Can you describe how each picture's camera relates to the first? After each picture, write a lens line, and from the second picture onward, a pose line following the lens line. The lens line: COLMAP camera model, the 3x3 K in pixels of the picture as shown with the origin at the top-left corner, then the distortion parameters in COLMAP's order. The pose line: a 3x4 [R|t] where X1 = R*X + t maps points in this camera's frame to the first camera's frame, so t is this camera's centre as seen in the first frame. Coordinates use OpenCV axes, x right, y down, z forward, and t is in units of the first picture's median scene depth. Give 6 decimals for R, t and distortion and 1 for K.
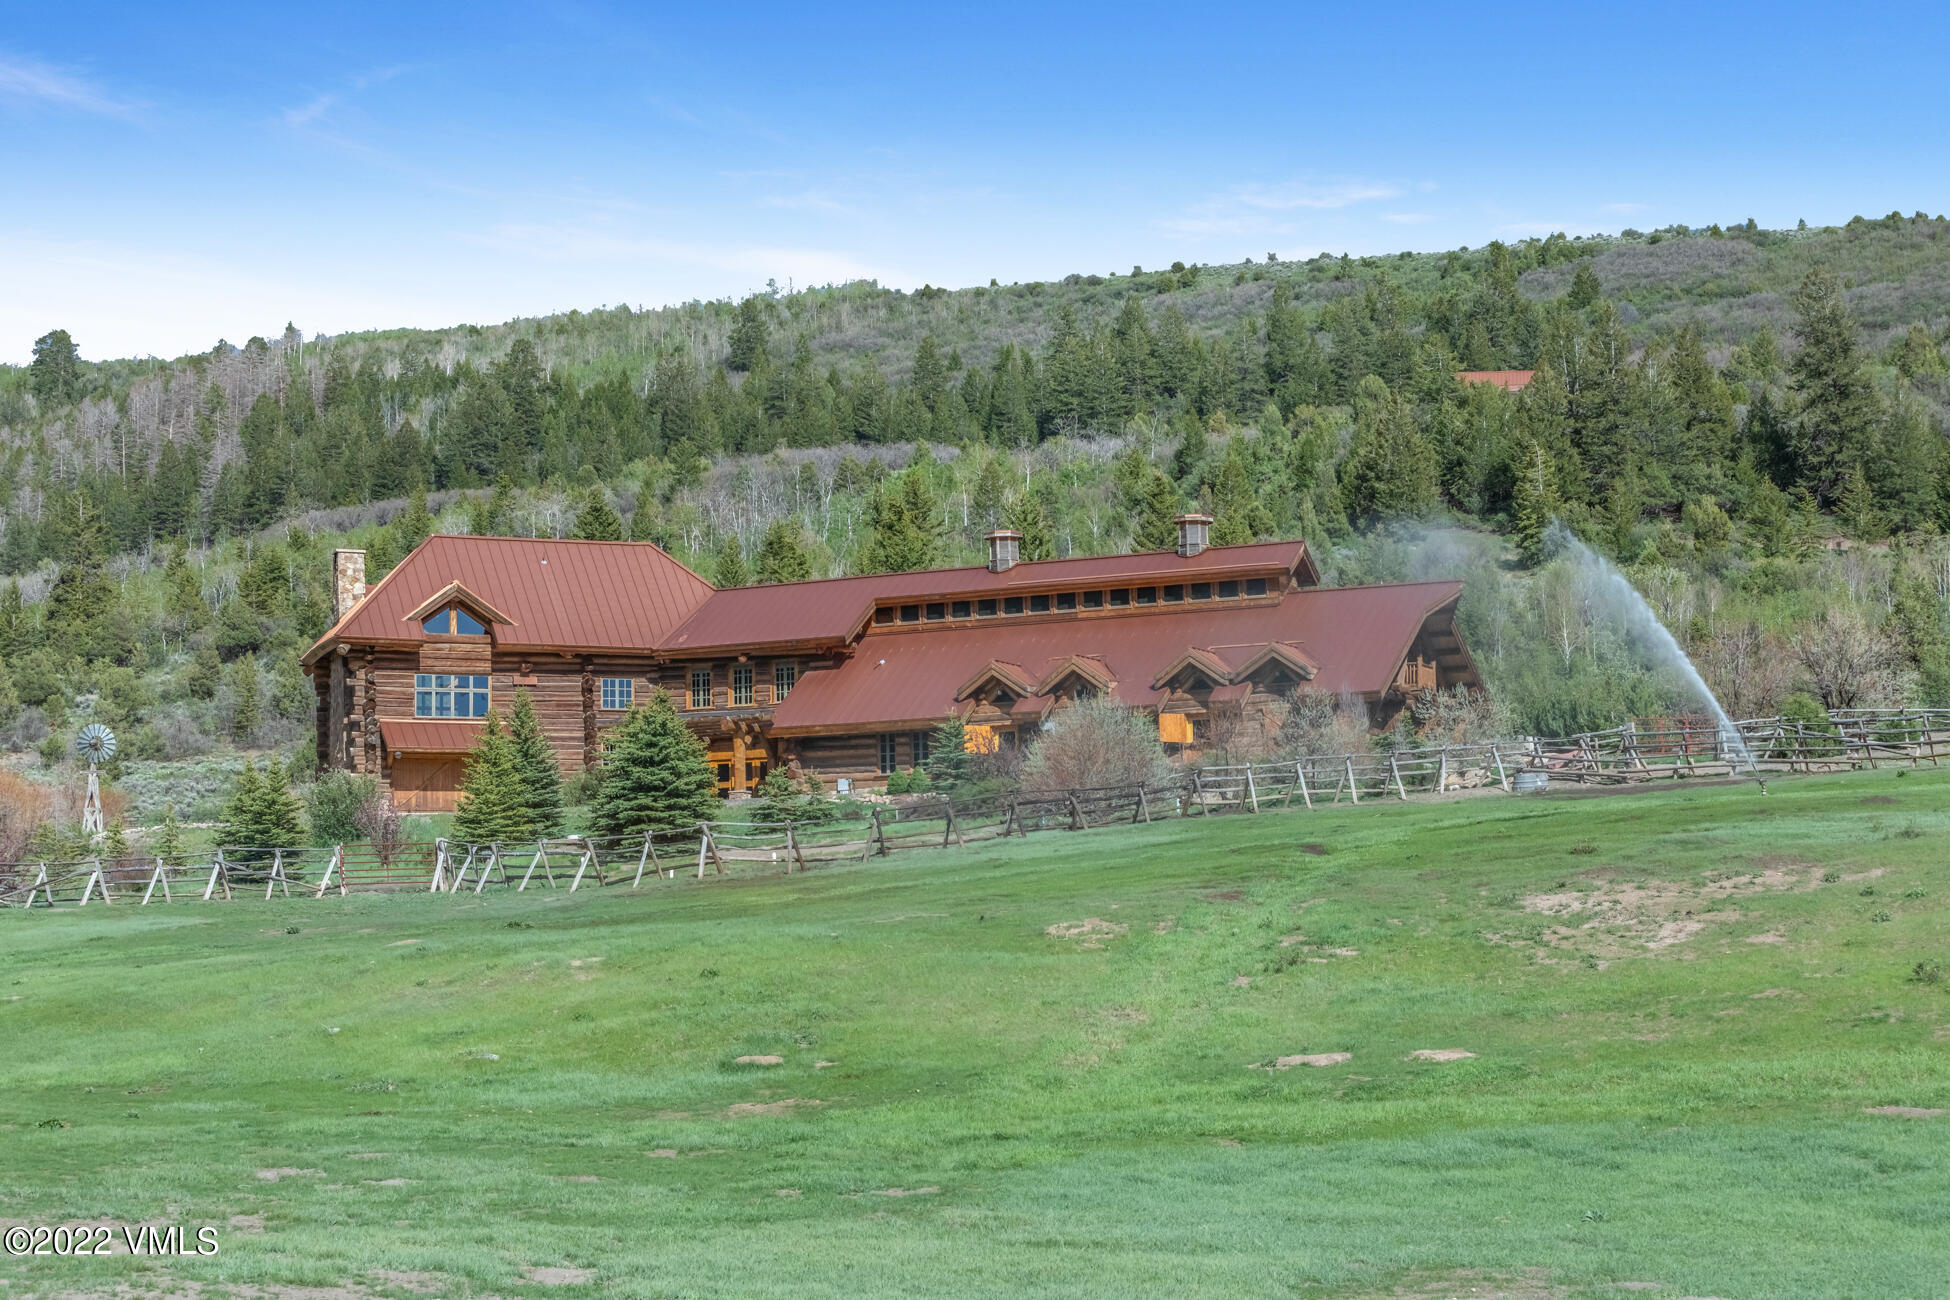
lens RADIAL K [[3906.2, 0, 971.2], [0, 3906.2, 651.5], [0, 0, 1]] dist [-0.328994, 0.000000]
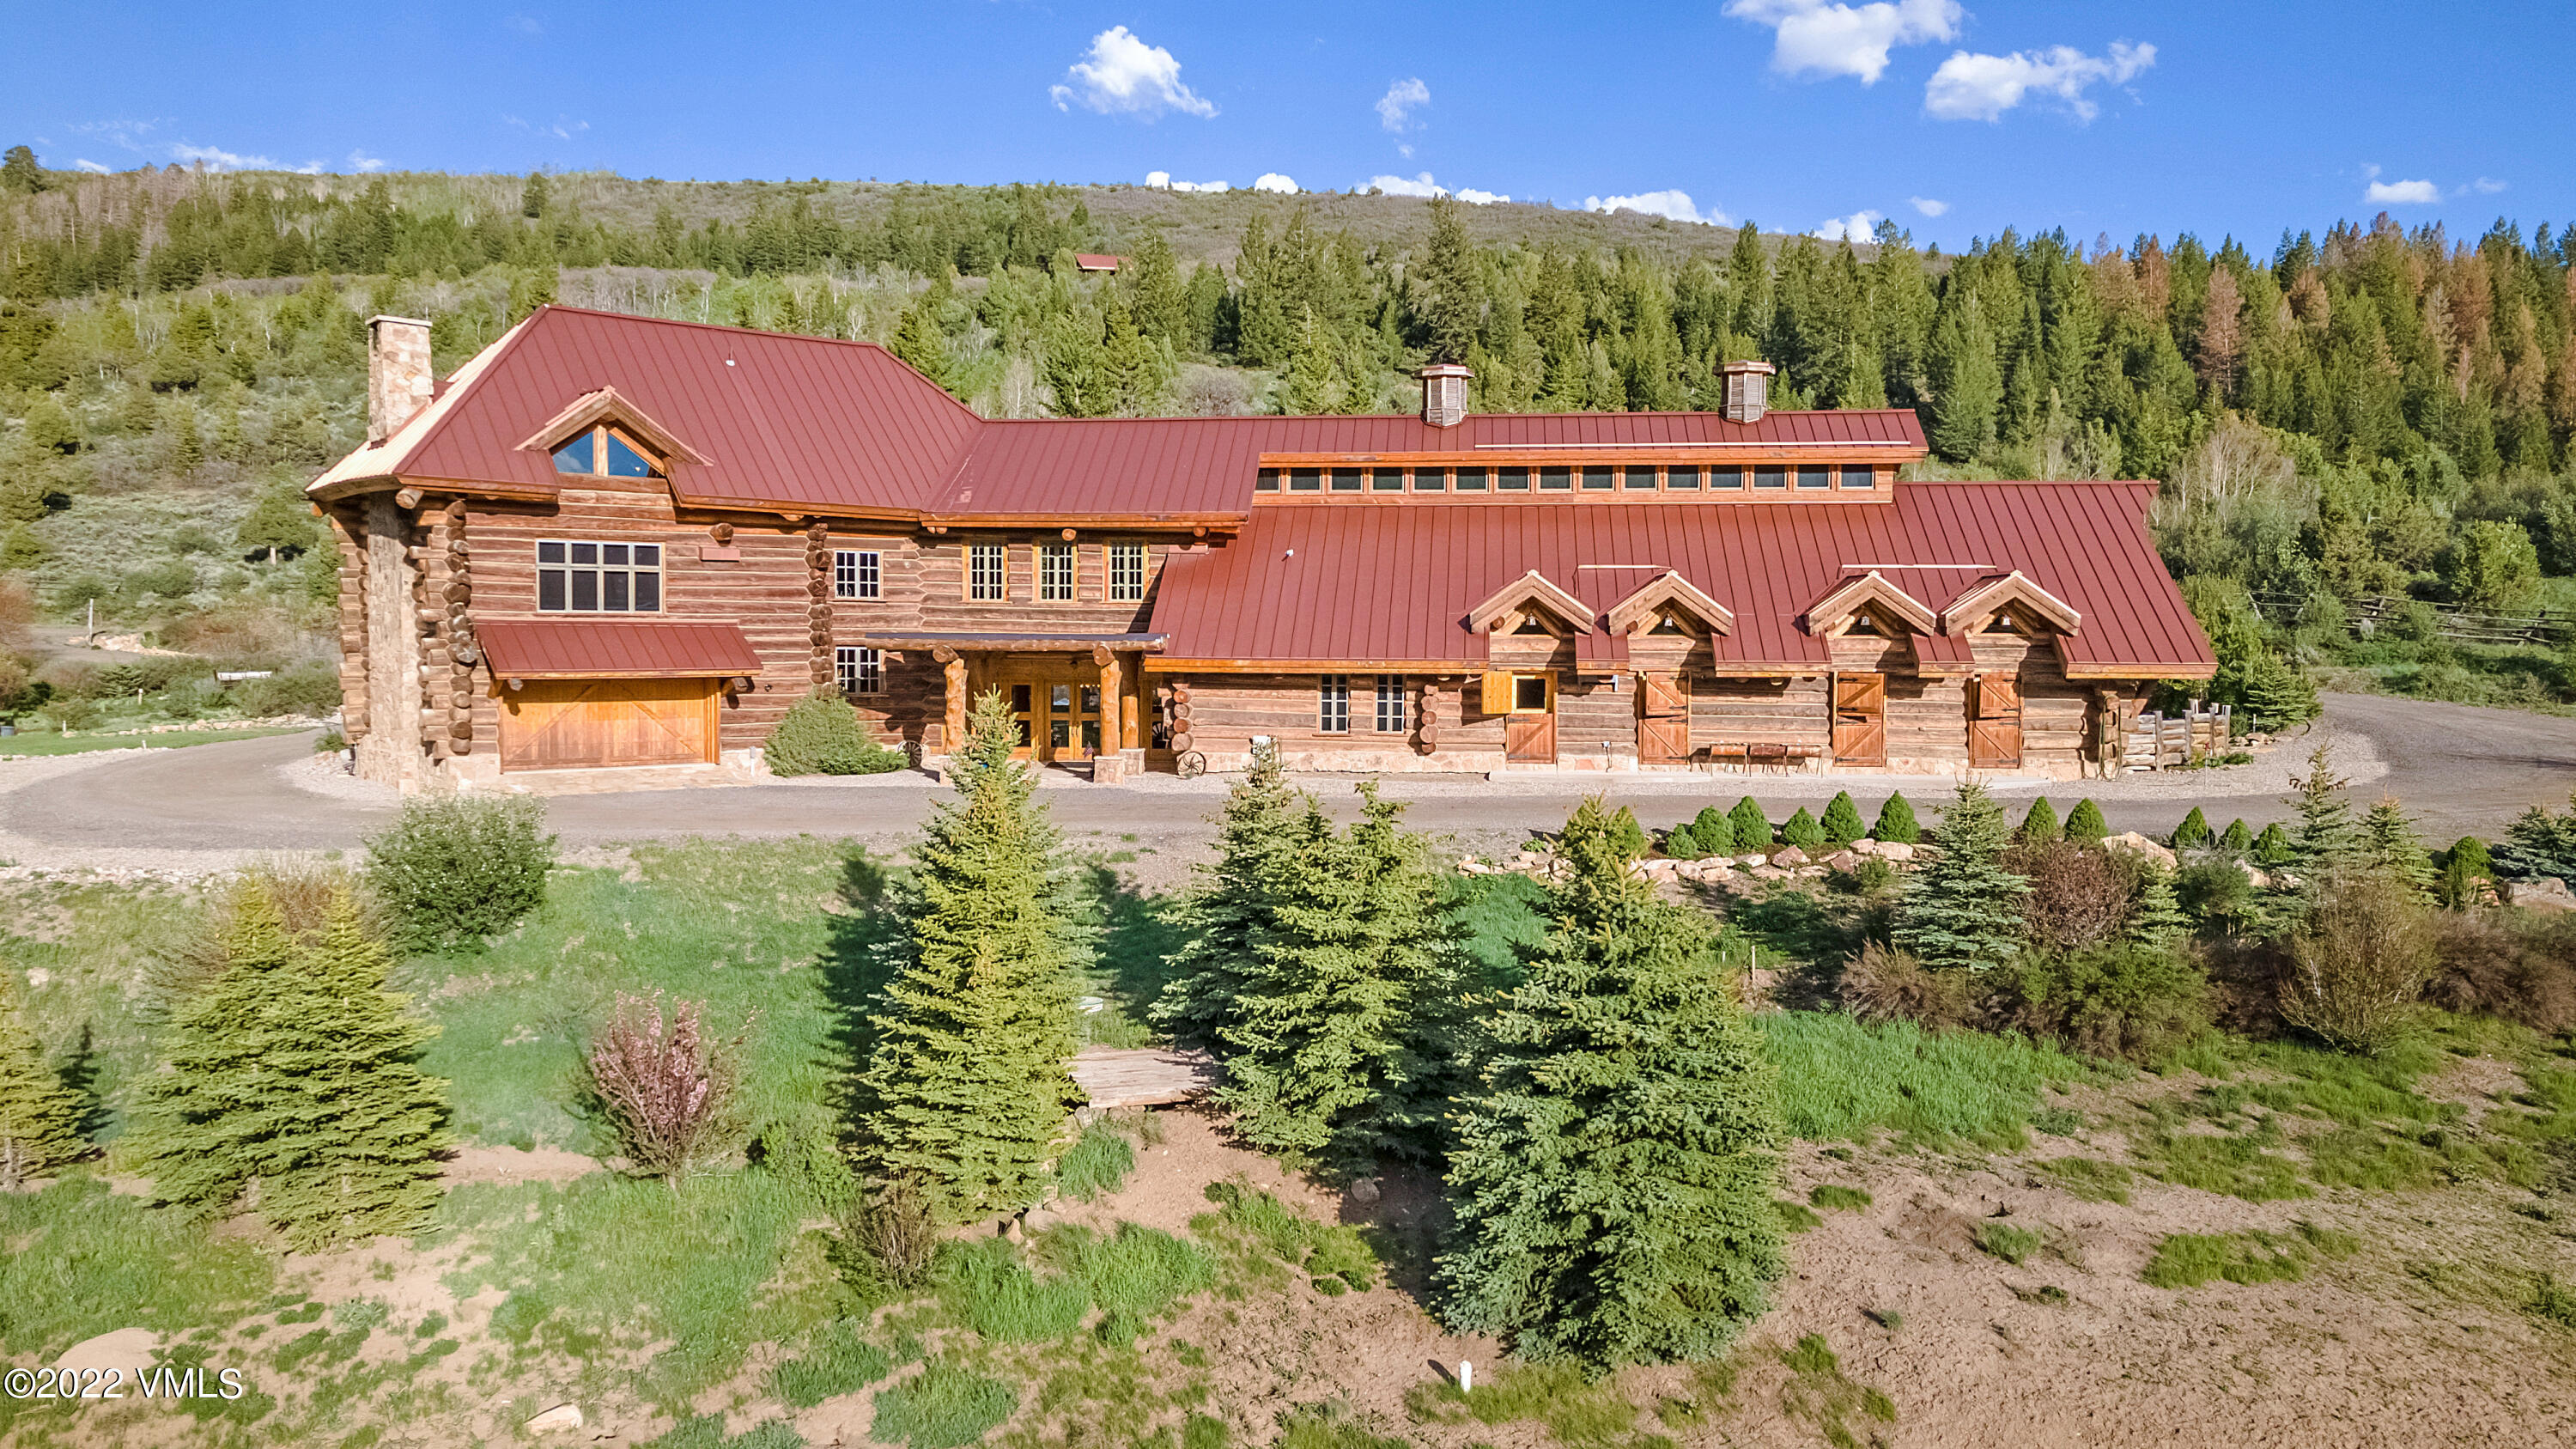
lens RADIAL K [[1875.5, 0, 1296.5], [0, 1875.5, 745.5], [0, 0, 1]] dist [0.025416, 0.005800]
pose [[0.940782, 0.001730, 0.339007, -0.029508], [-0.060474, 0.984804, 0.162797, -0.003934], [-0.333574, -0.173658, 0.926591, 0.153661]]
